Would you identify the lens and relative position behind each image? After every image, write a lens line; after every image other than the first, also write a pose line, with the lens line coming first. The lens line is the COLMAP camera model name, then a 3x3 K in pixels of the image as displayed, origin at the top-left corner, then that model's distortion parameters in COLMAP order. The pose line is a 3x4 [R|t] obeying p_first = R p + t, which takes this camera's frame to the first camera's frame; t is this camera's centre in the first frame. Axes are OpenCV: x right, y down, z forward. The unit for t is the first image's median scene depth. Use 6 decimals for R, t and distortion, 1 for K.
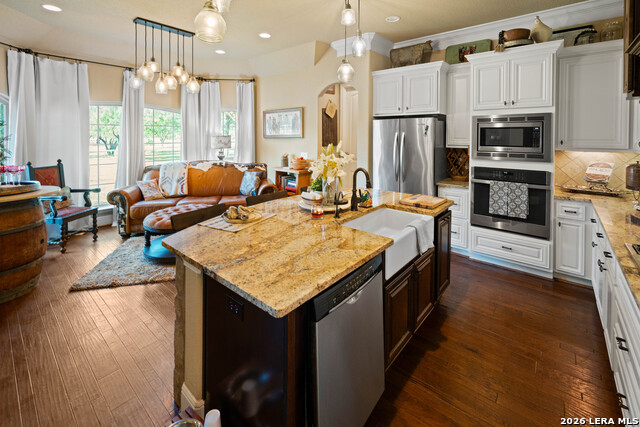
lens RADIAL K [[281.7, 0, 333.1], [0, 281.7, 133.3], [0, 0, 1]] dist [-0.001326, -0.000075]
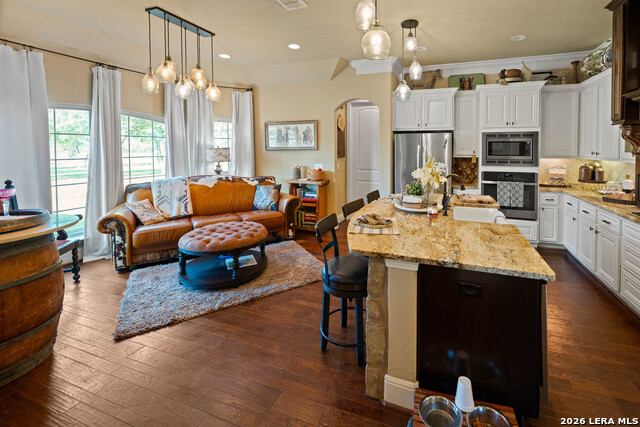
lens RADIAL K [[269.0, 0, 358.5], [0, 269.0, 149.8], [0, 0, 1]] dist [-0.000671, -0.000258]
pose [[0.936790, -0.003393, 0.349875, -0.372796], [-0.002032, 0.999883, 0.015139, 0.000596], [-0.349886, -0.014893, 0.936674, 0.029481]]
